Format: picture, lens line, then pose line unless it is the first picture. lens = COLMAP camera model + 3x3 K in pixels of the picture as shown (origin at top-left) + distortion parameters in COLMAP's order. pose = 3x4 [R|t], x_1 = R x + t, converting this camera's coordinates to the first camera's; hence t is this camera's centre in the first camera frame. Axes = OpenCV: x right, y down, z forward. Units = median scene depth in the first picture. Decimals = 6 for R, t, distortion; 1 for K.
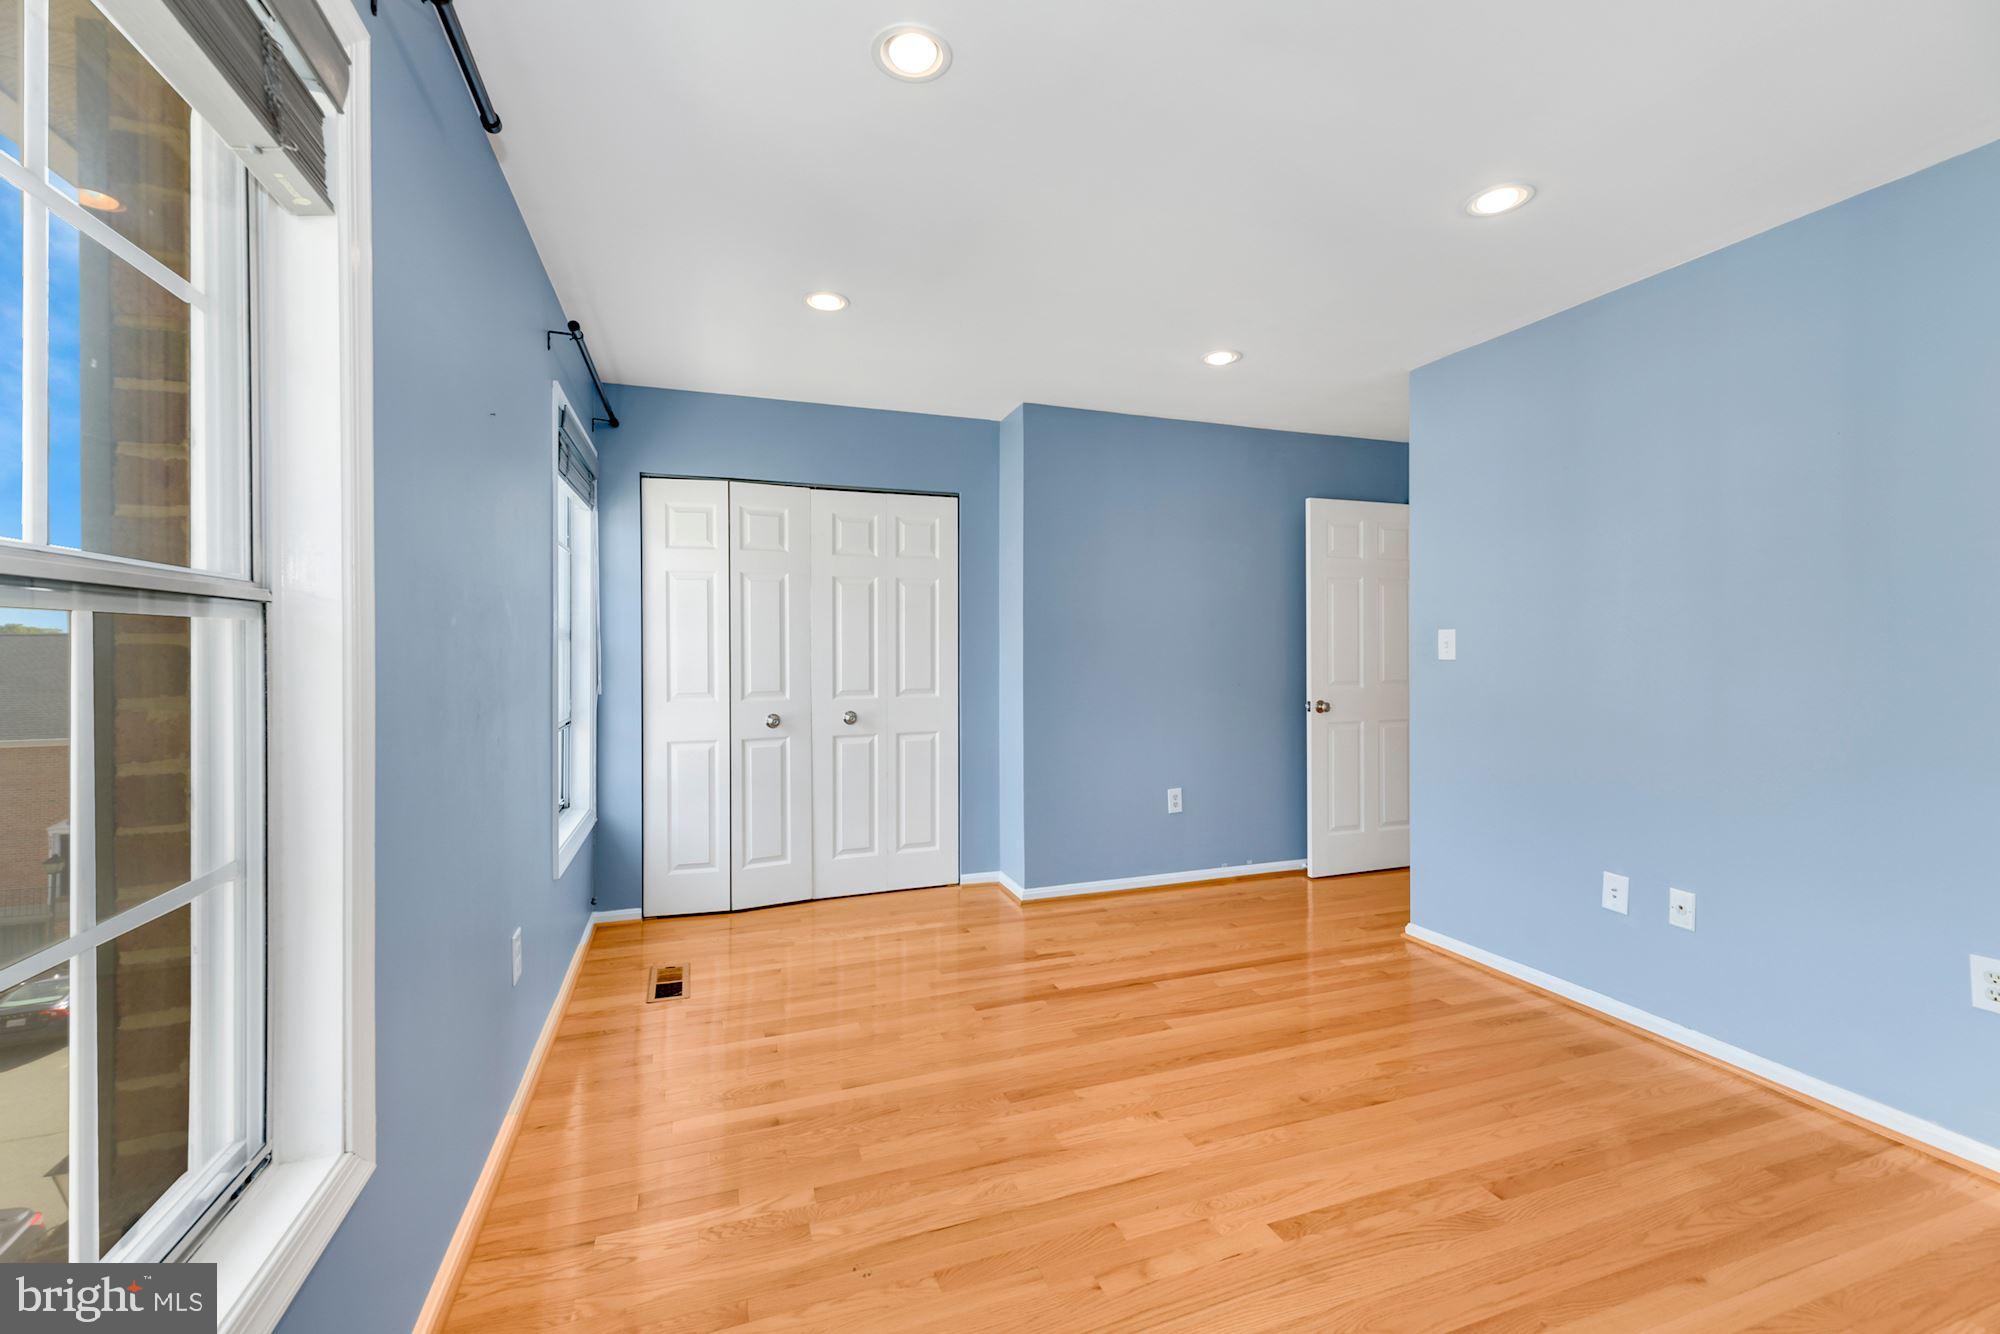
lens RADIAL K [[819.4, 0, 998.6], [0, 819.4, 651.6], [0, 0, 1]] dist [0.007234, -0.004280]
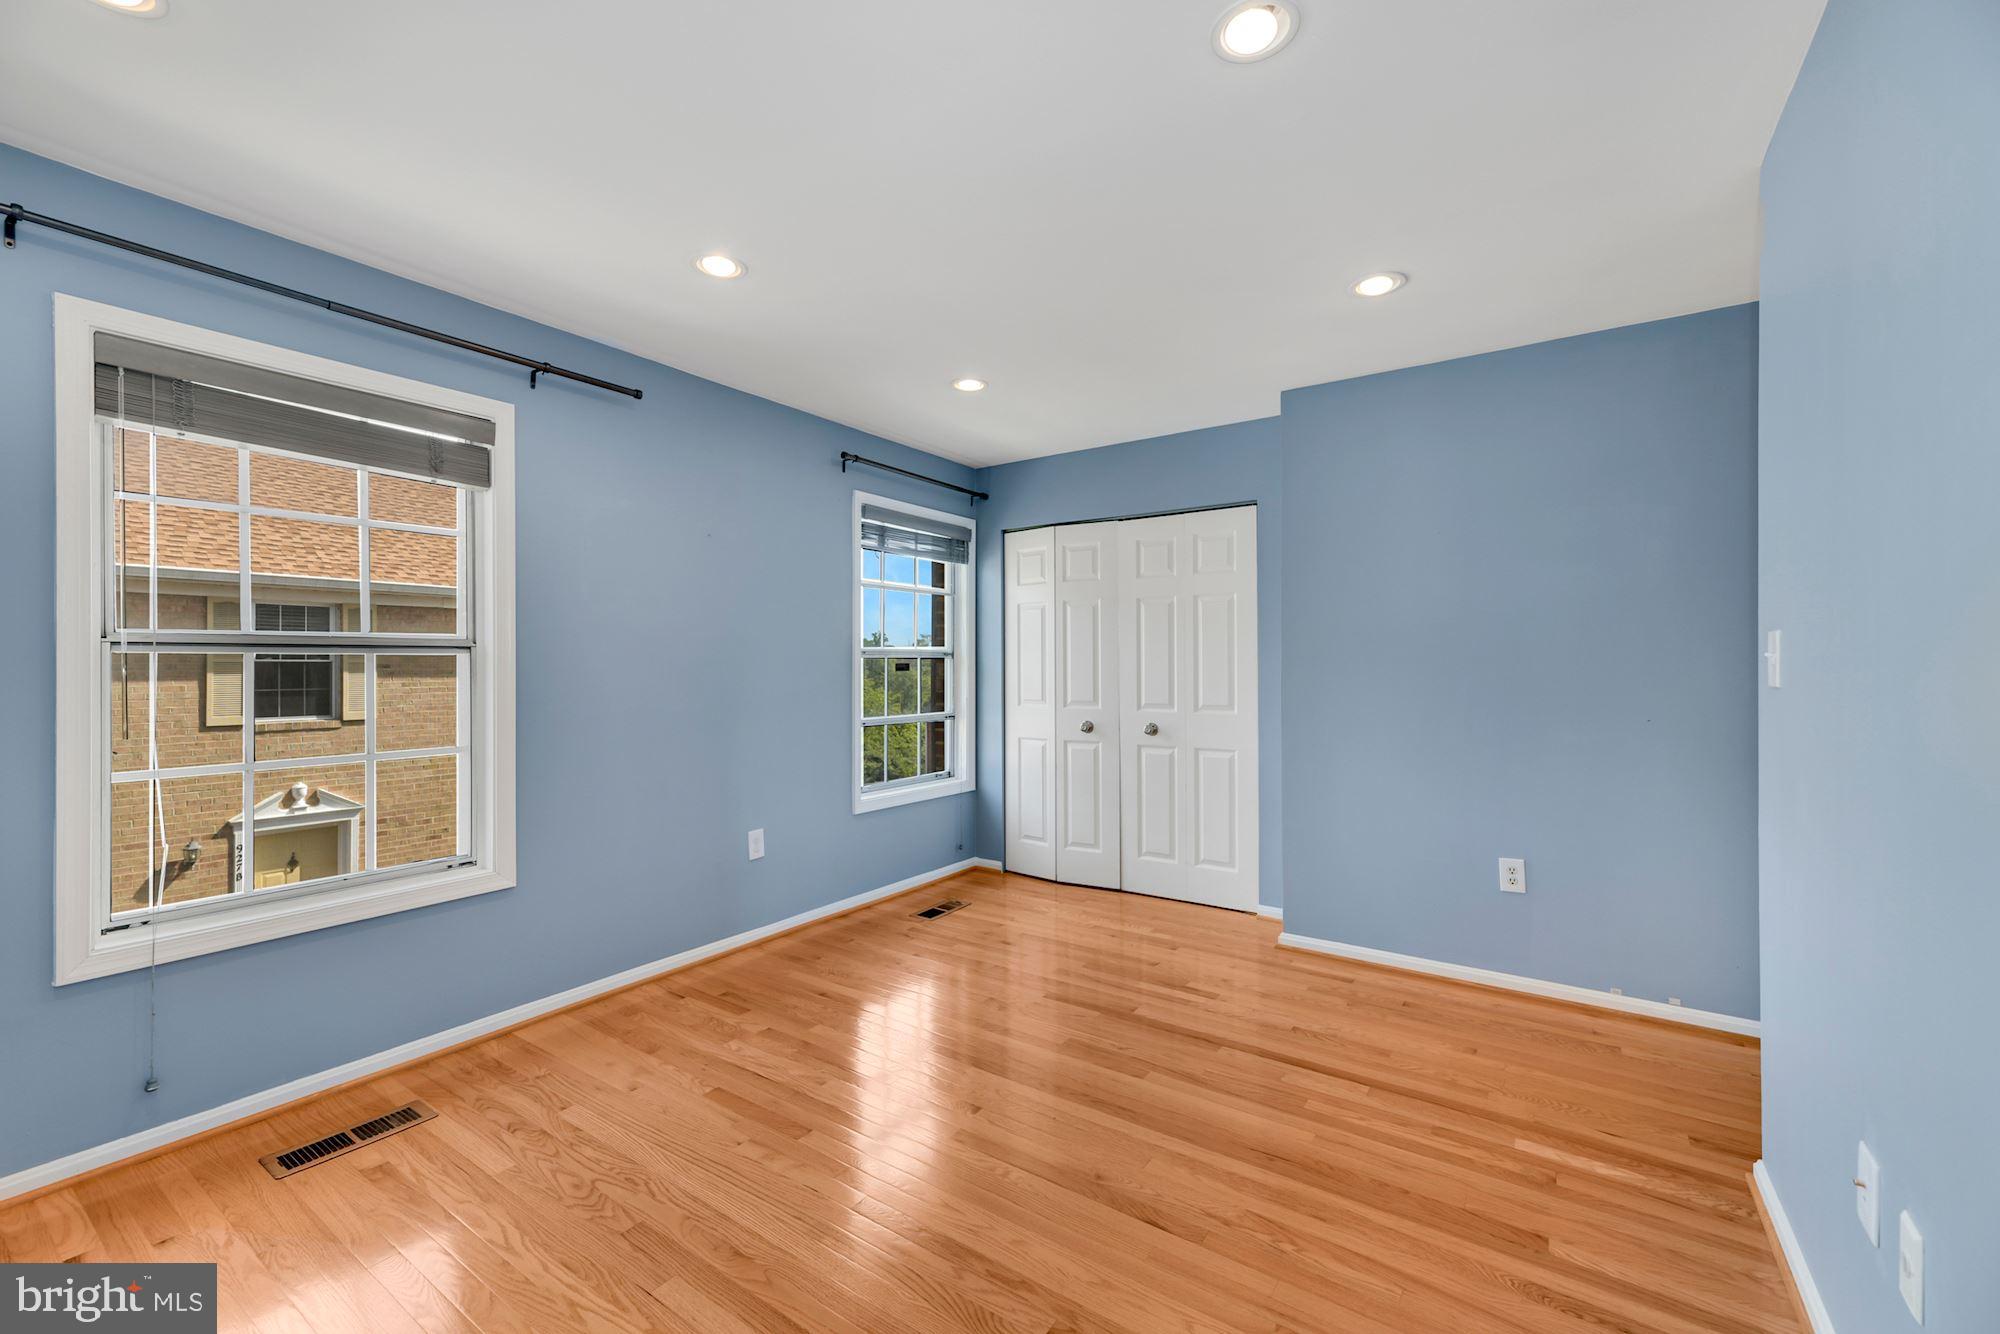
lens RADIAL K [[814.4, 0, 1000.7], [0, 814.4, 665.7], [0, 0, 1]] dist [0.020286, -0.004812]
pose [[0.582444, 0.002694, -0.812867, 0.624349], [-0.003676, 0.999993, 0.000680, -0.002218], [0.812863, 0.002592, 0.582449, 0.242956]]
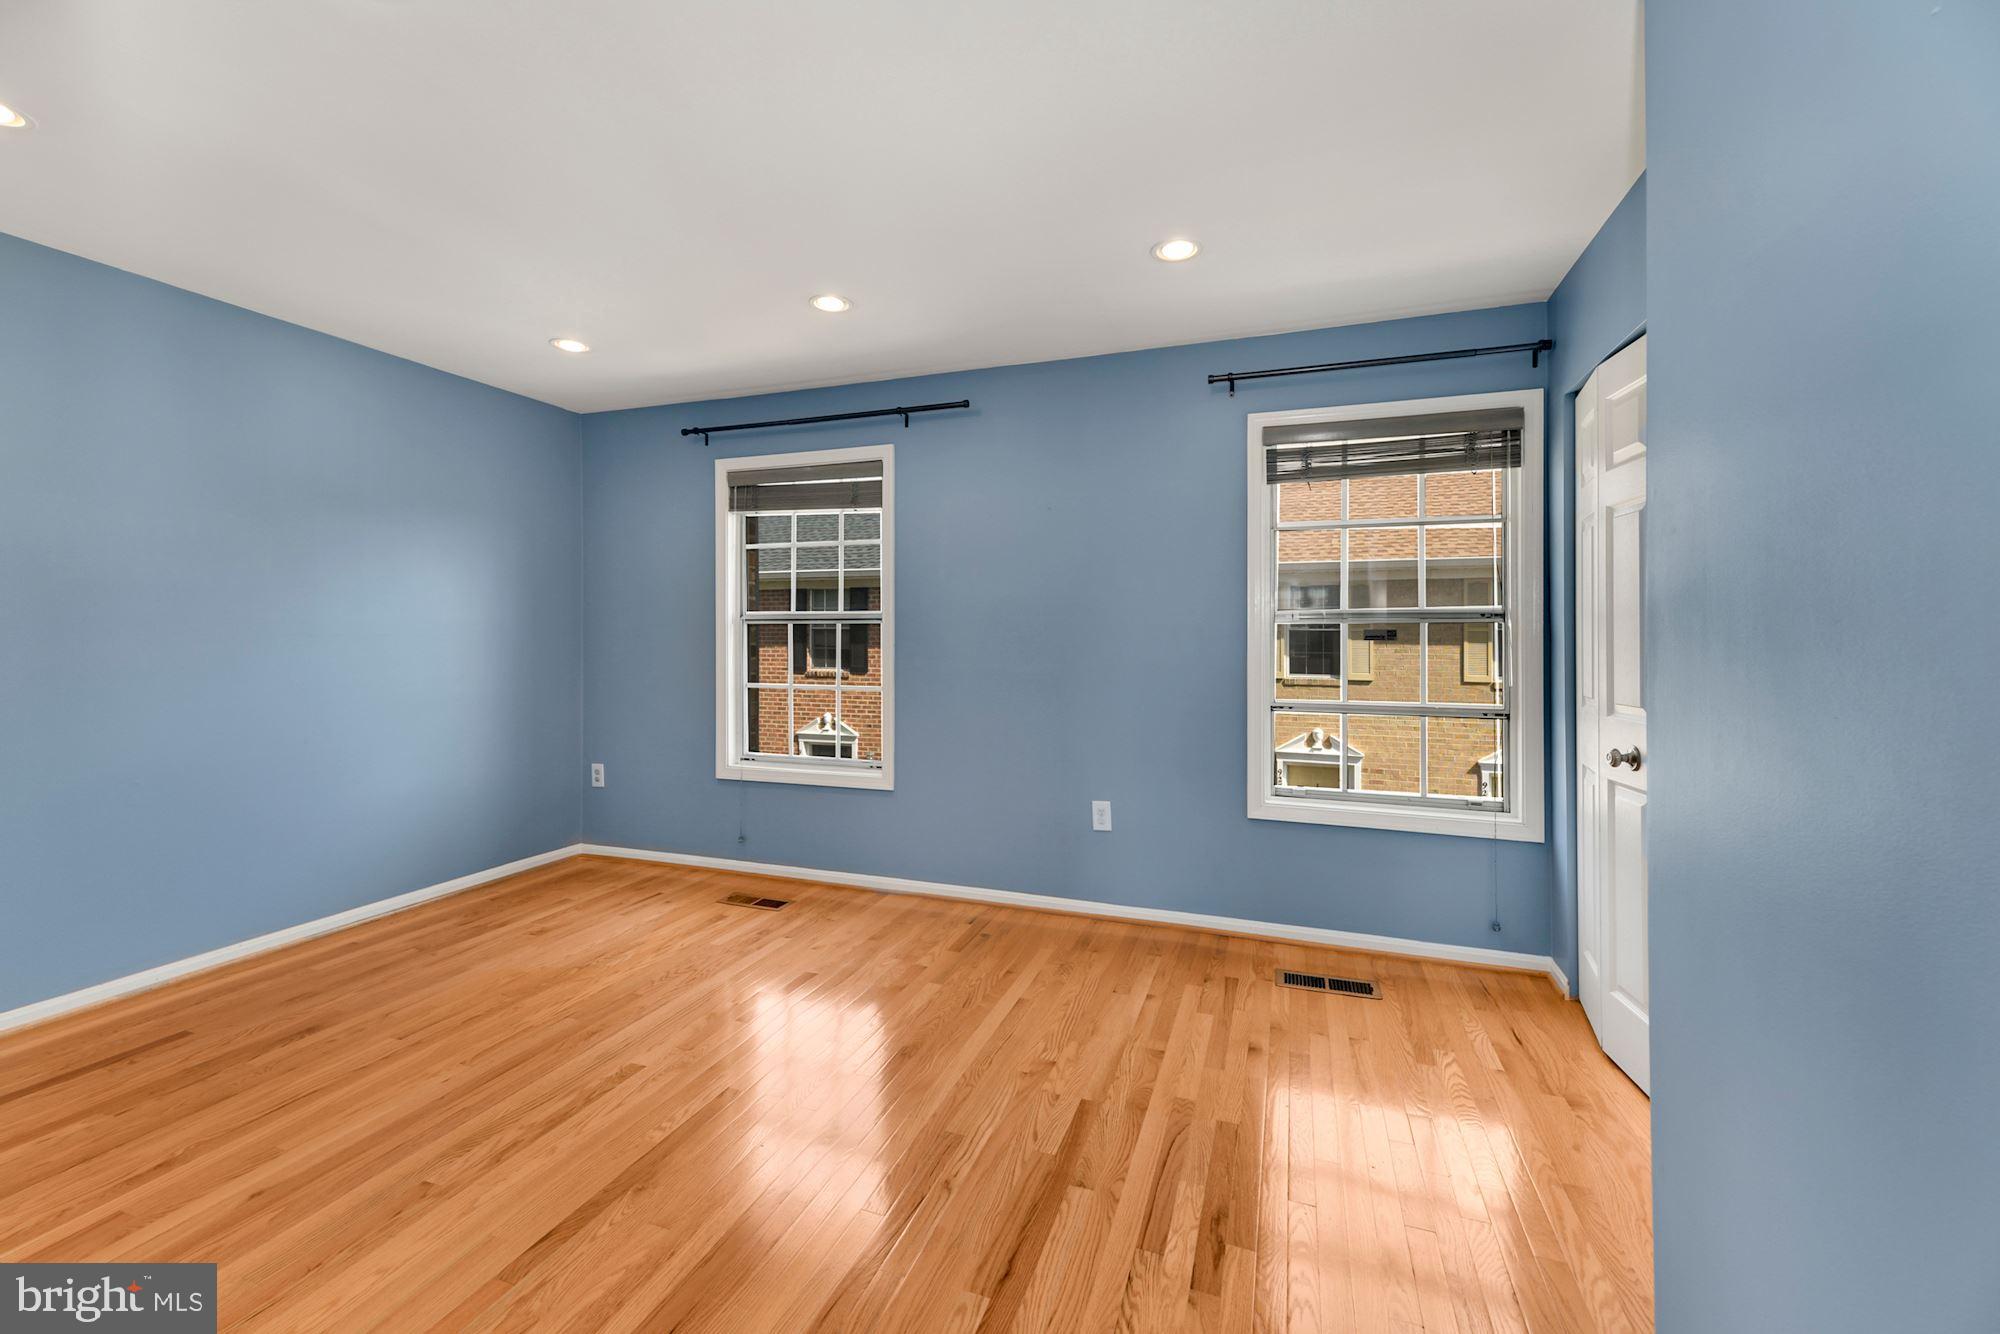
lens RADIAL K [[815.8, 0, 998.4], [0, 815.8, 630.9], [0, 0, 1]] dist [0.011954, 0.000084]
pose [[-0.637611, -0.001363, -0.770358, 0.469072], [-0.004382, 0.999989, 0.001858, -0.003458], [0.770346, 0.004561, -0.637609, 1.084972]]
